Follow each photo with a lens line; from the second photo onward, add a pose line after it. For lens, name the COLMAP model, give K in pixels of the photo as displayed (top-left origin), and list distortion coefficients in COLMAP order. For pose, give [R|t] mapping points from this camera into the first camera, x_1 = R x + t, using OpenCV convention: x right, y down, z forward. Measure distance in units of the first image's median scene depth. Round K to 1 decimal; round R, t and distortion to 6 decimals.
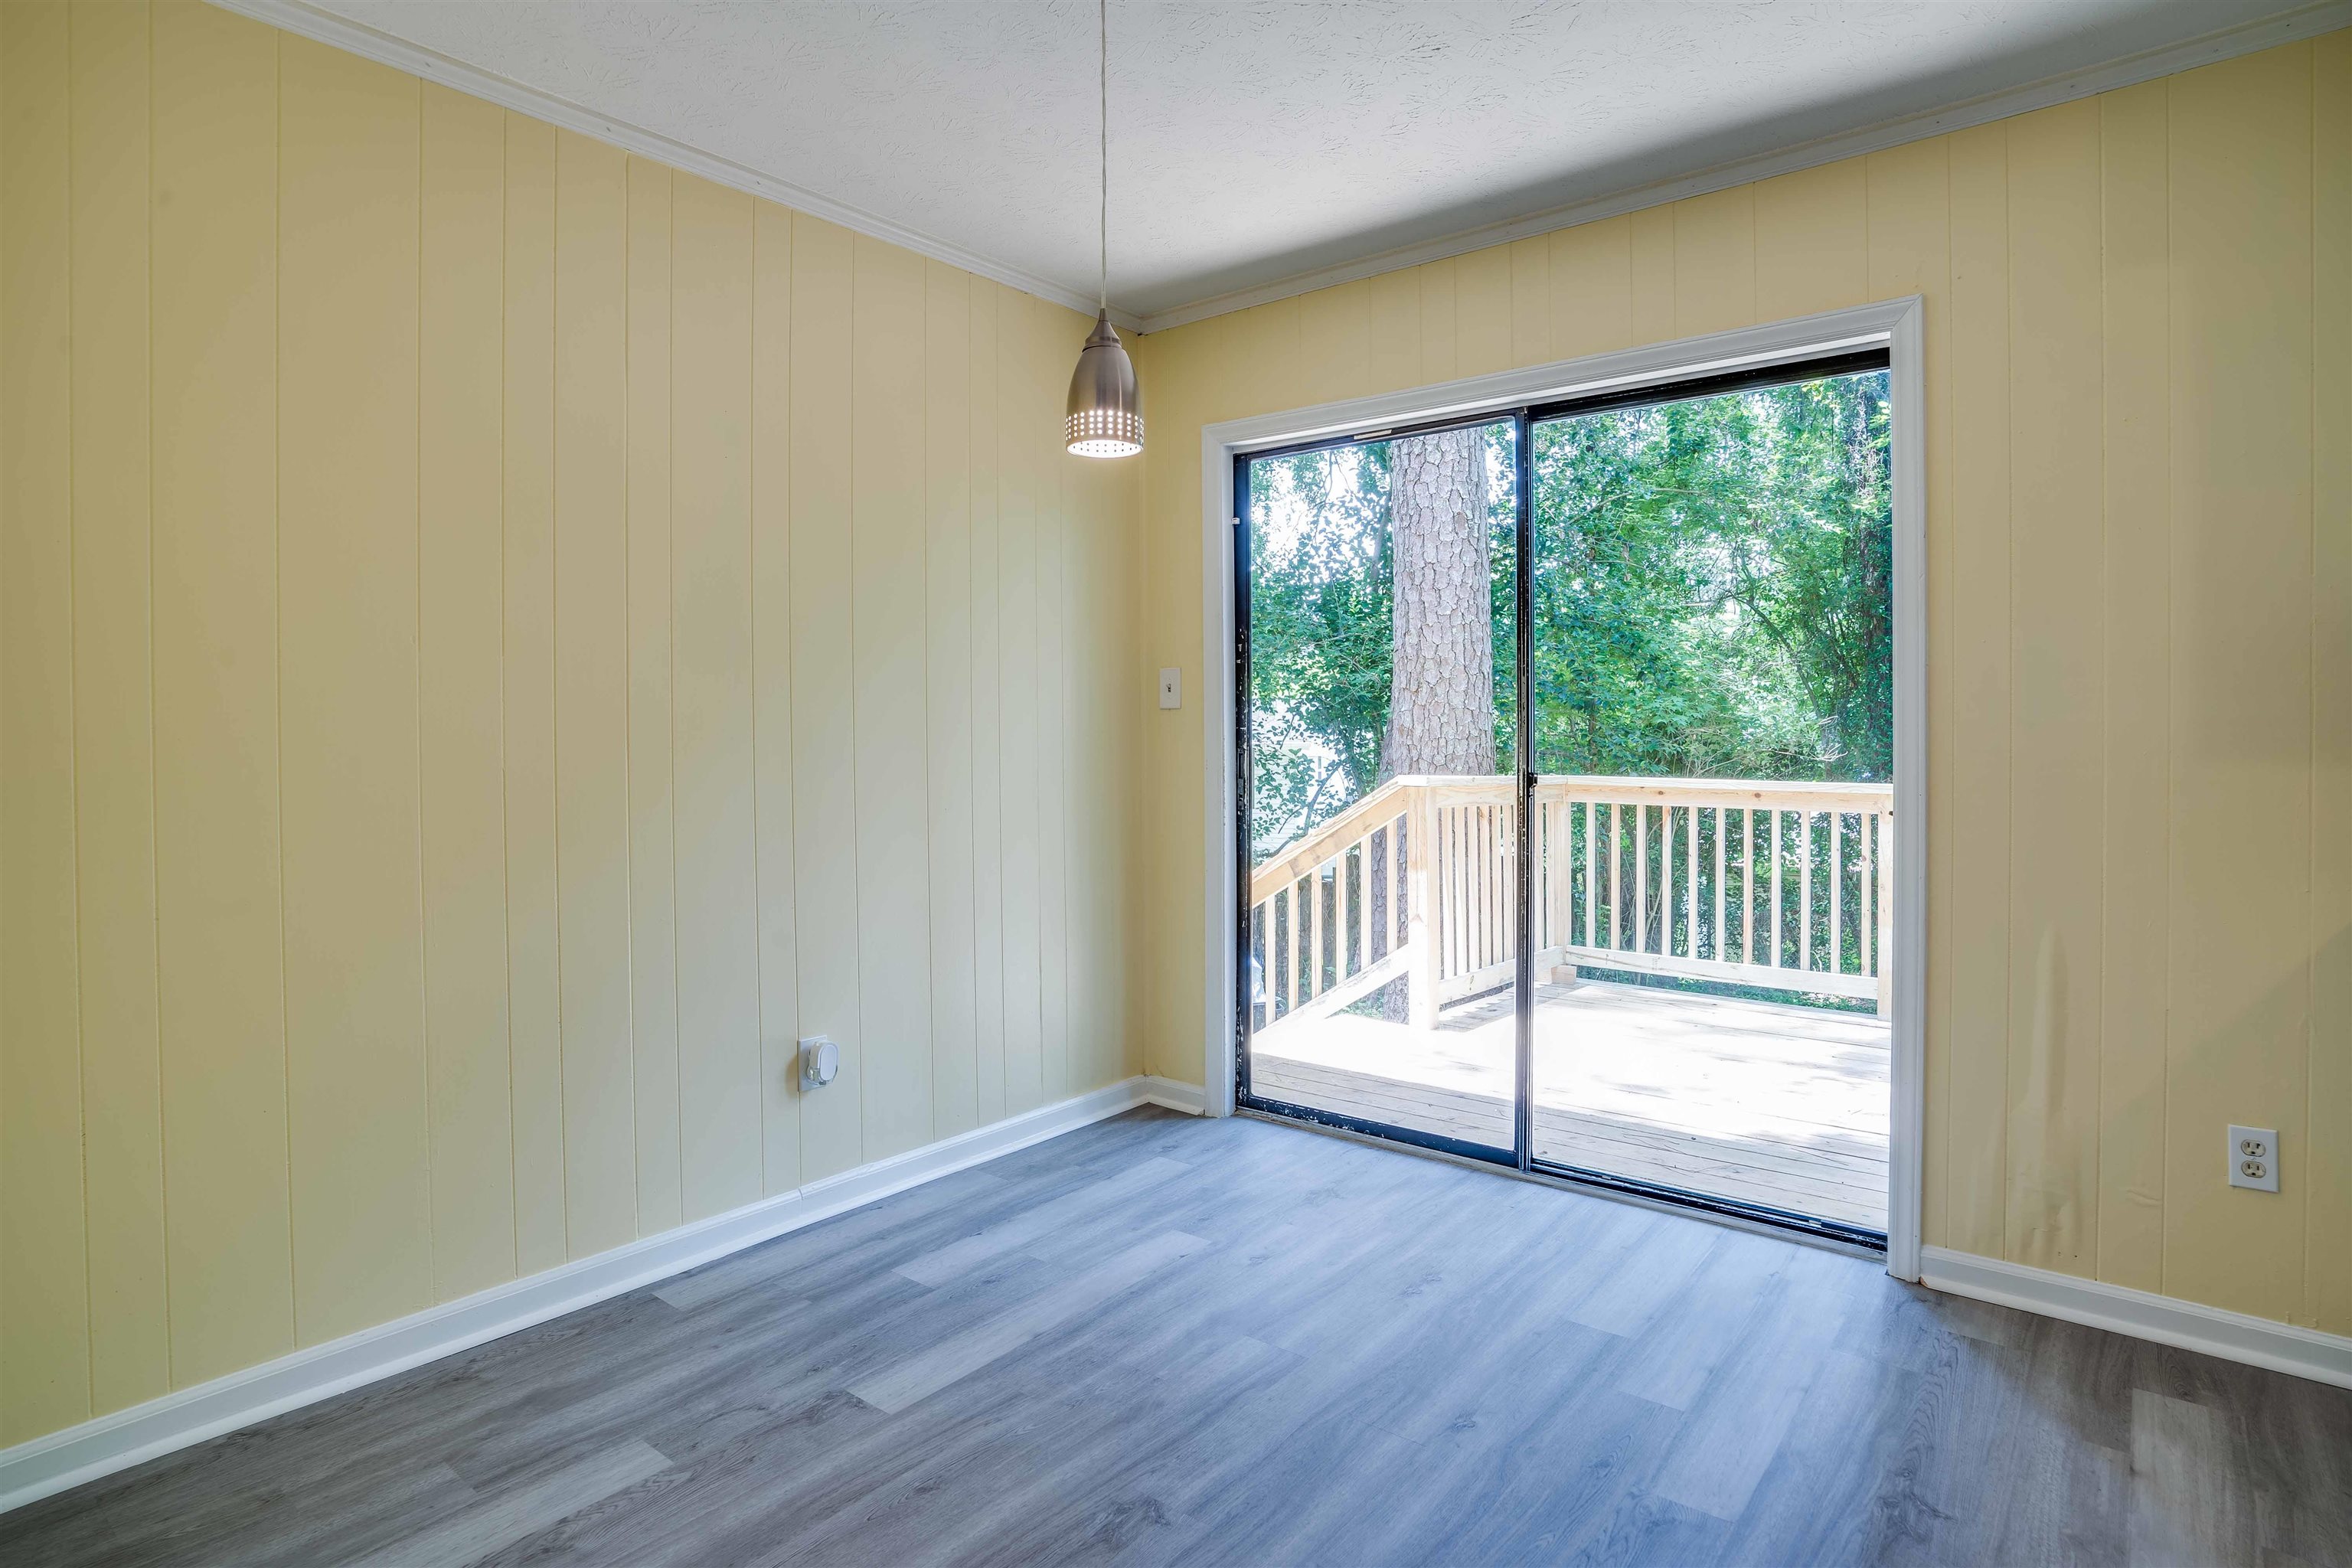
lens RADIAL K [[1232.1, 0, 1110.3], [0, 1232.1, 750.0], [0, 0, 1]] dist [-0.061118, 0.022132]
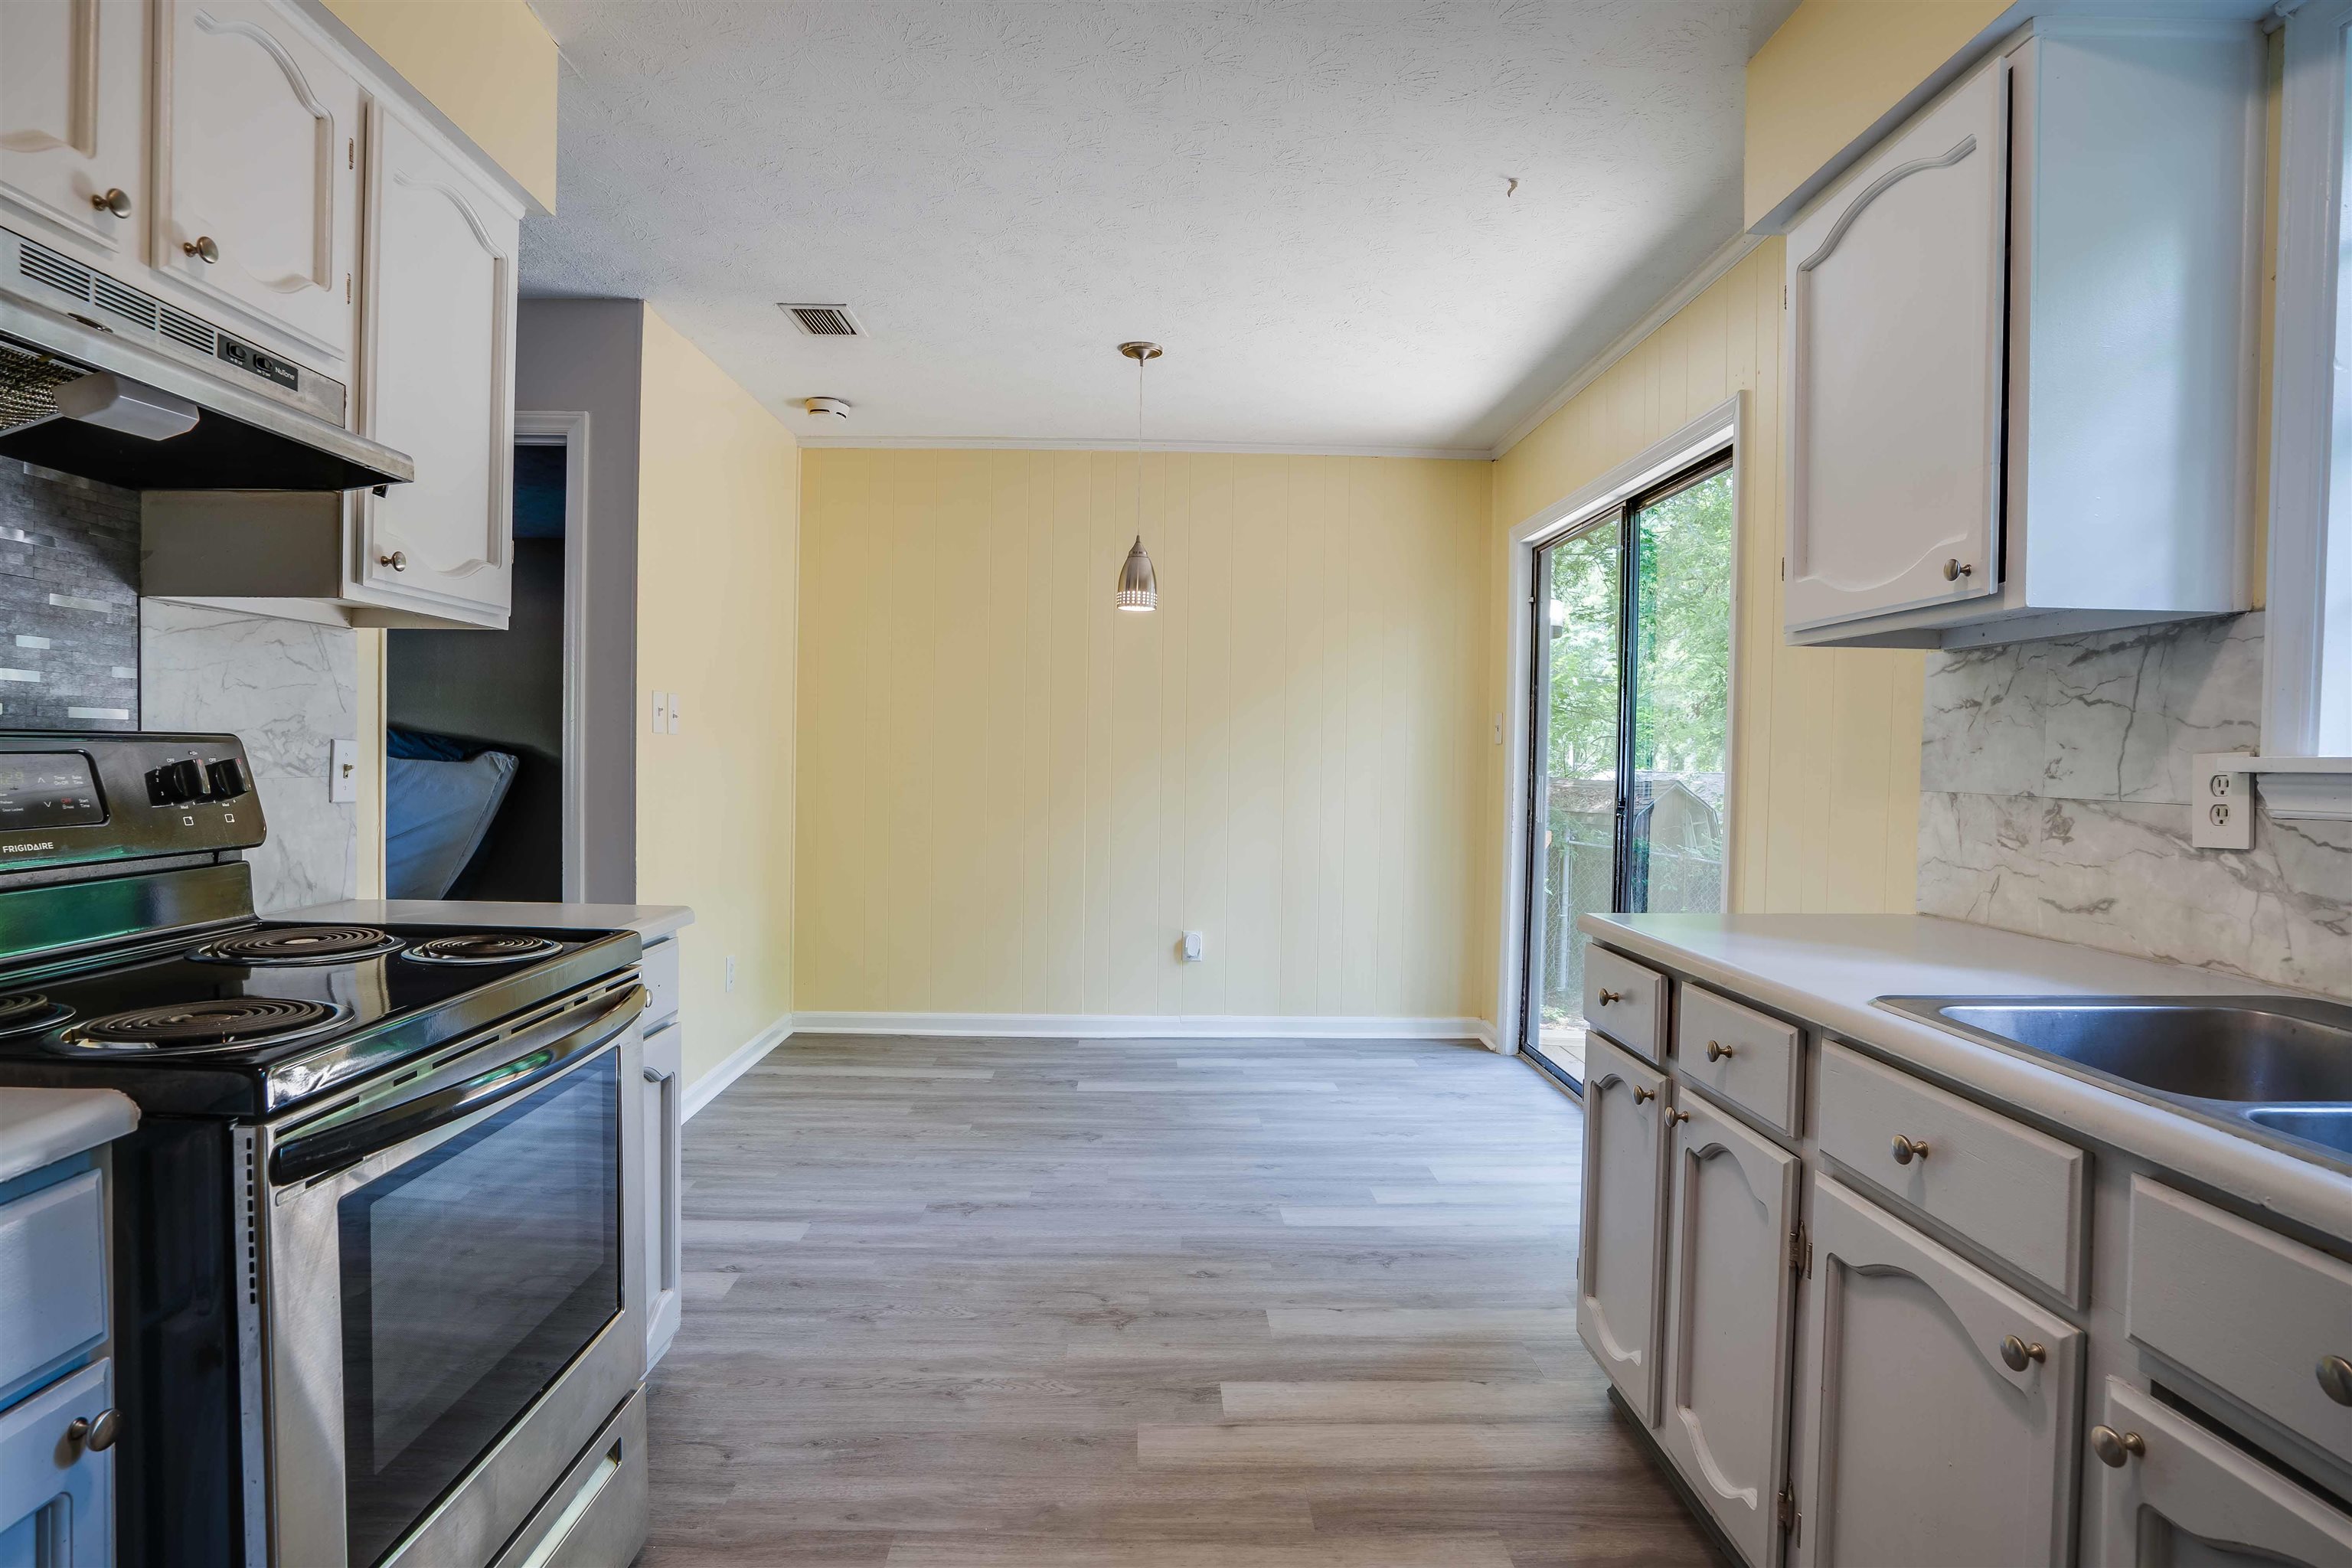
lens RADIAL K [[1232.1, 0, 1125.2], [0, 1232.1, 777.8], [0, 0, 1]] dist [-0.061118, 0.022132]
pose [[0.643465, 0.037277, -0.764567, 1.214682], [-0.027647, 0.999294, 0.025453, -0.028432], [0.764976, 0.004760, 0.644041, -0.231627]]
